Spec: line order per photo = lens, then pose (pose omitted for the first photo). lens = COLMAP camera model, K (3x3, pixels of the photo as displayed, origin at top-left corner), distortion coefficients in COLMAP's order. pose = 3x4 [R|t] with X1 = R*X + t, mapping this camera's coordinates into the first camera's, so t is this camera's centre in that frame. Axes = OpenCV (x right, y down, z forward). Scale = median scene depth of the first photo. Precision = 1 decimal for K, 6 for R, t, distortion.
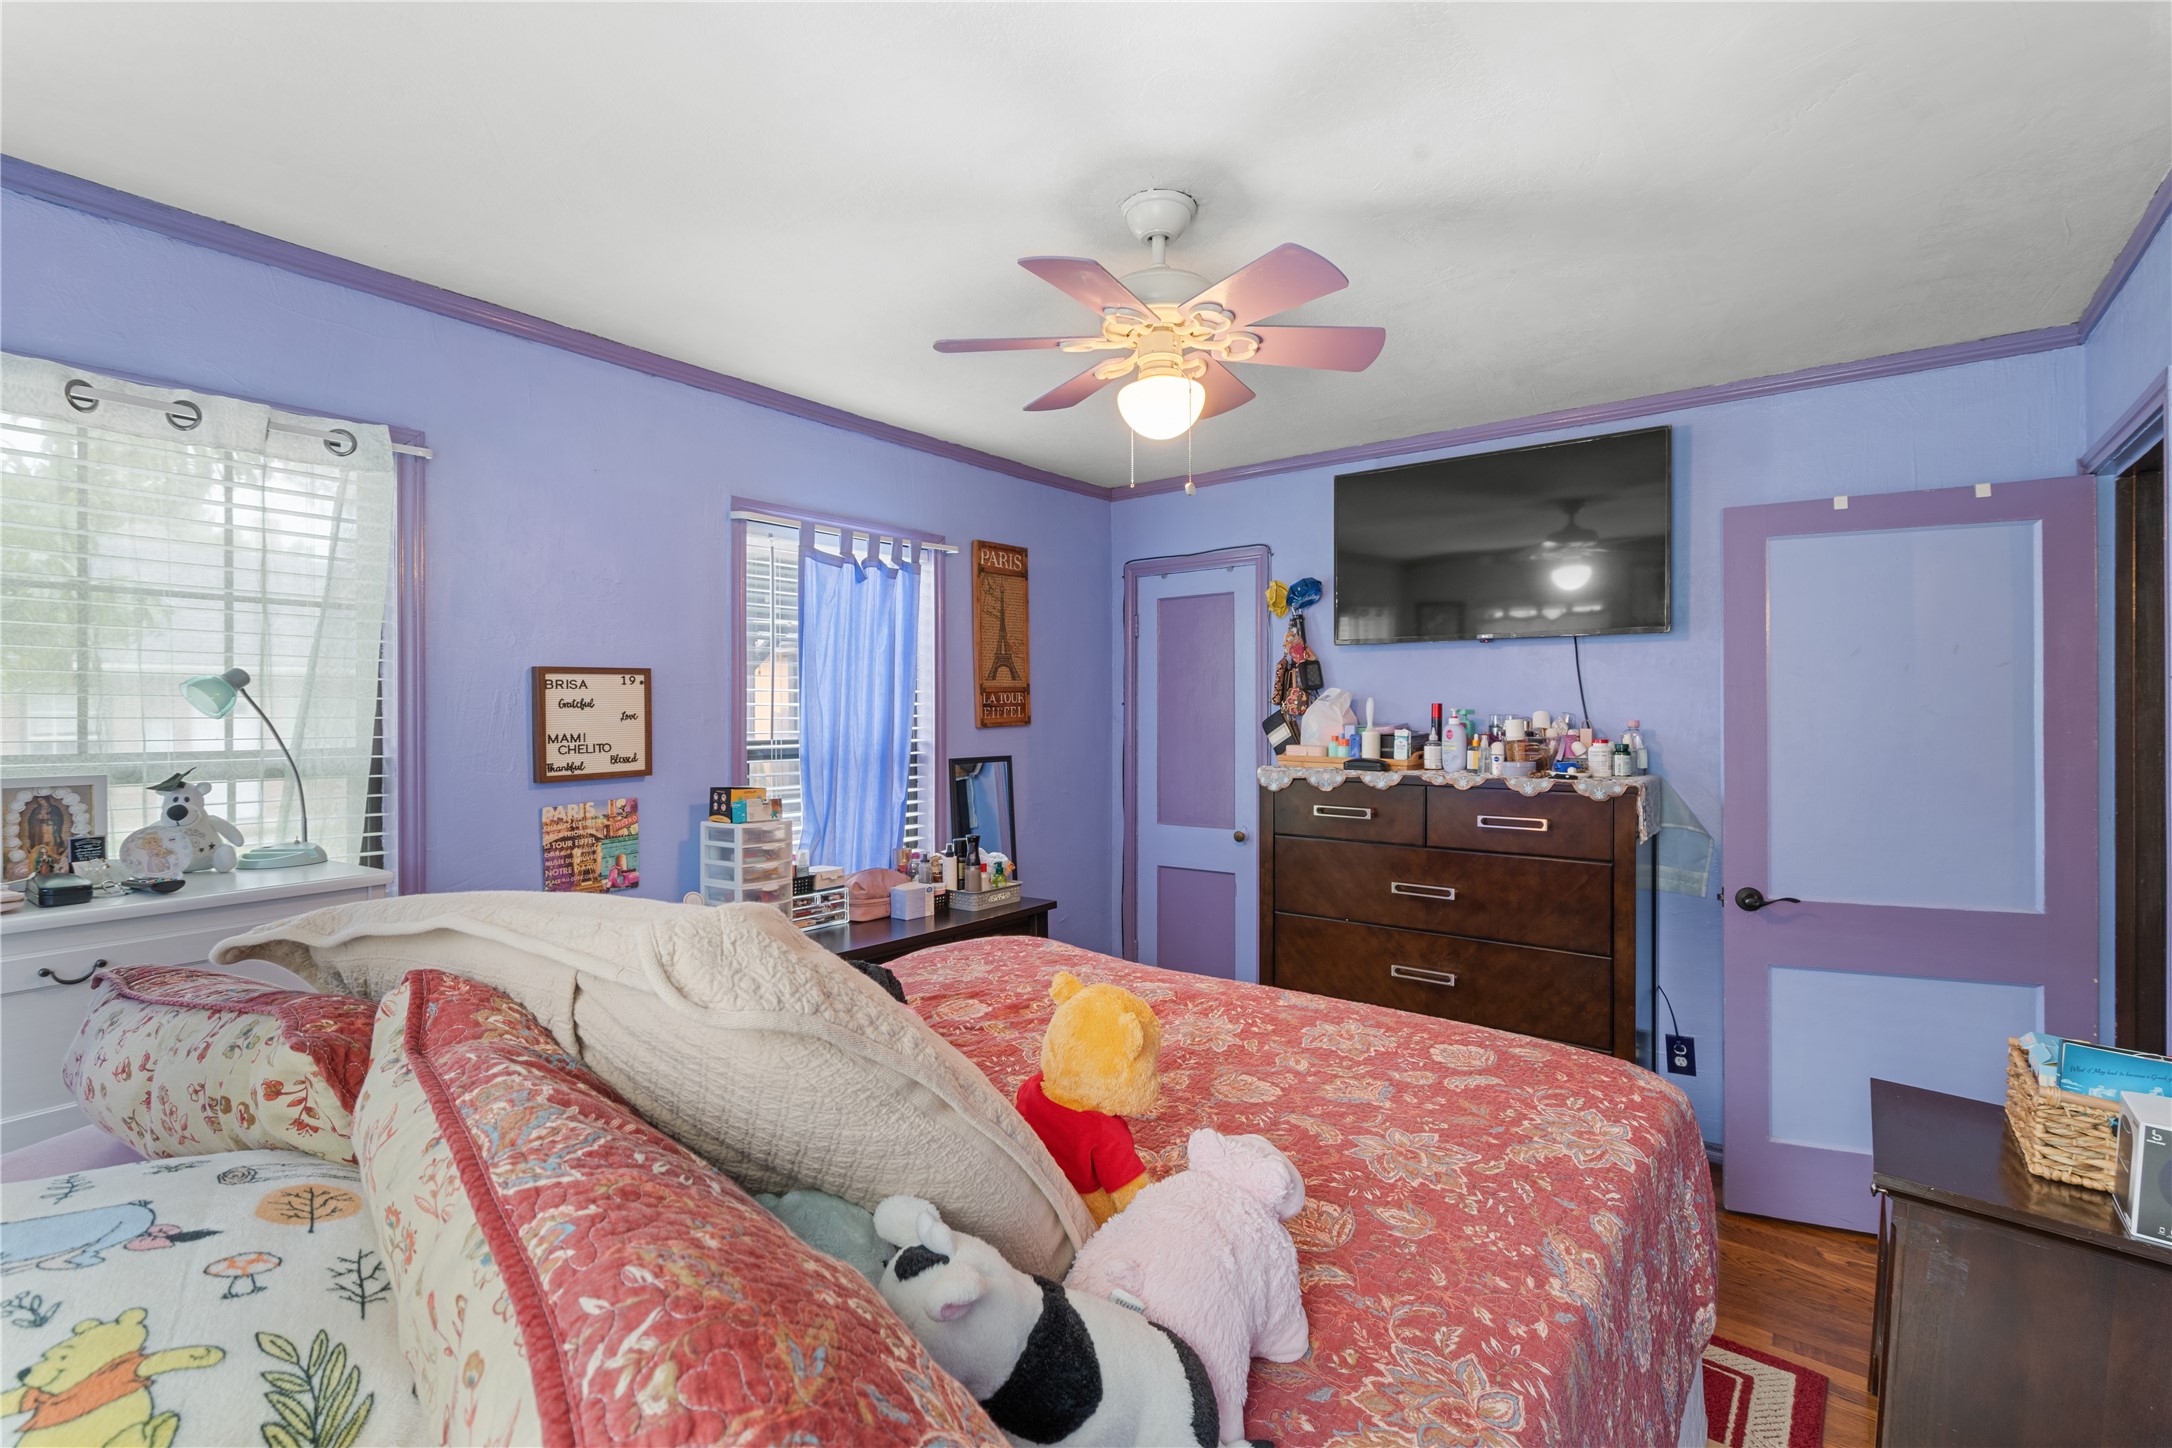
lens RADIAL K [[987.8, 0, 1094.0], [0, 987.8, 699.9], [0, 0, 1]] dist [-0.002147, 0.001077]
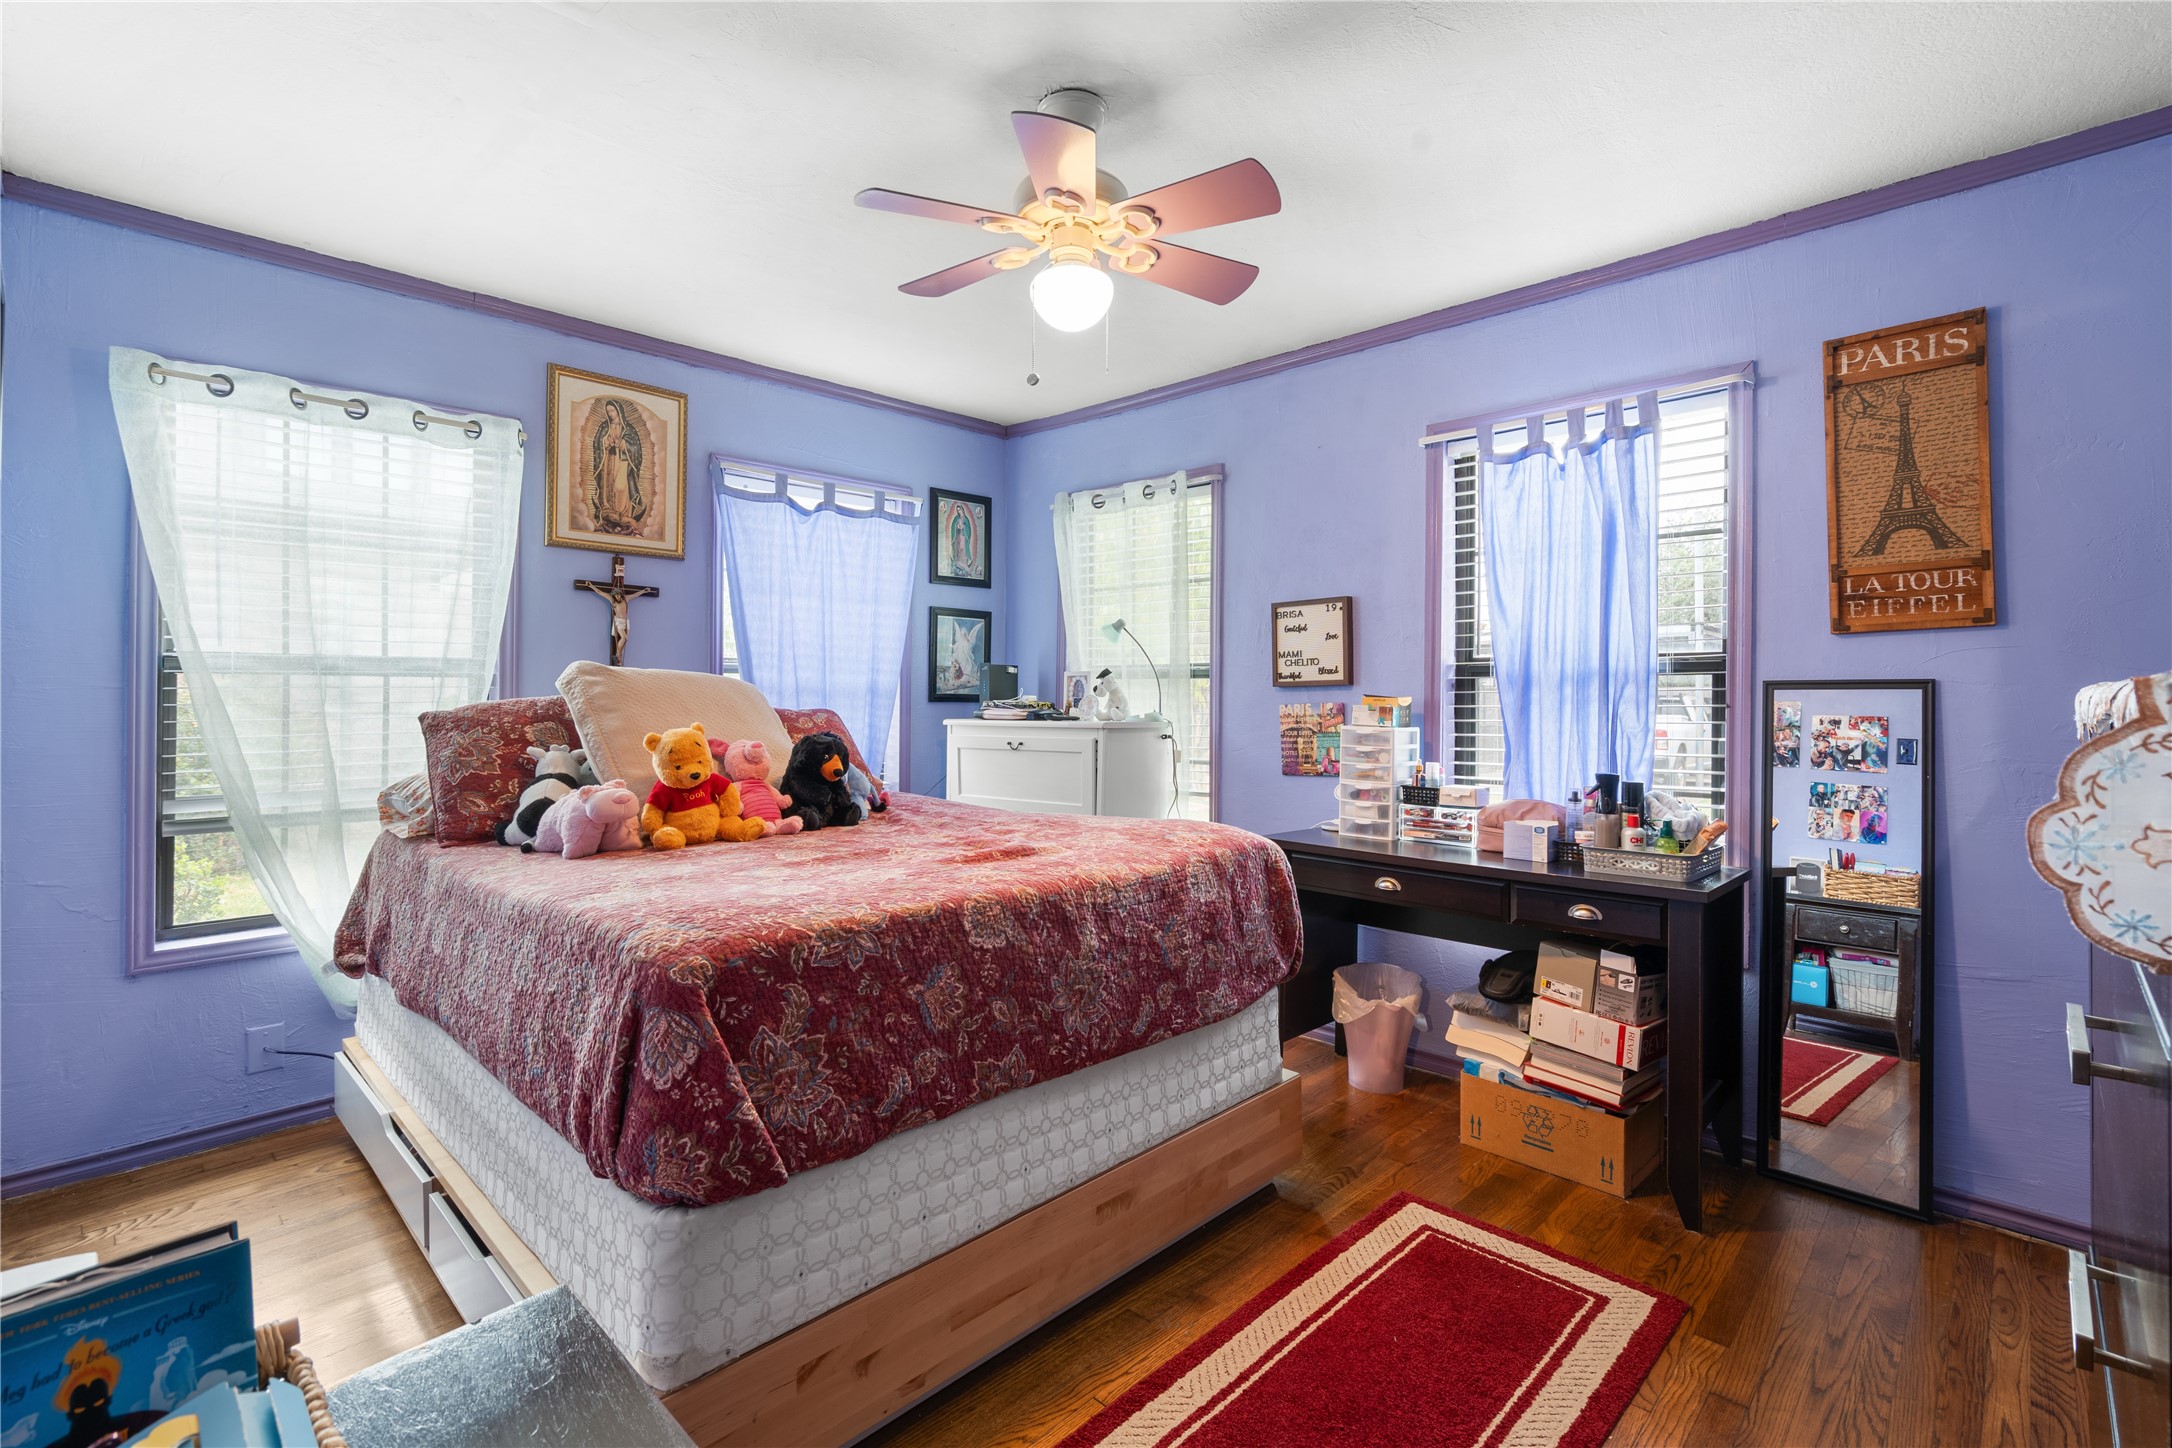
lens RADIAL K [[987.8, 0, 1094.0], [0, 987.8, 699.9], [0, 0, 1]] dist [-0.002147, 0.001077]
pose [[-0.096183, -0.000217, -0.995364, 0.797934], [0.008068, 0.999967, -0.000998, 0.095929], [0.995331, -0.008127, -0.096178, 0.826744]]
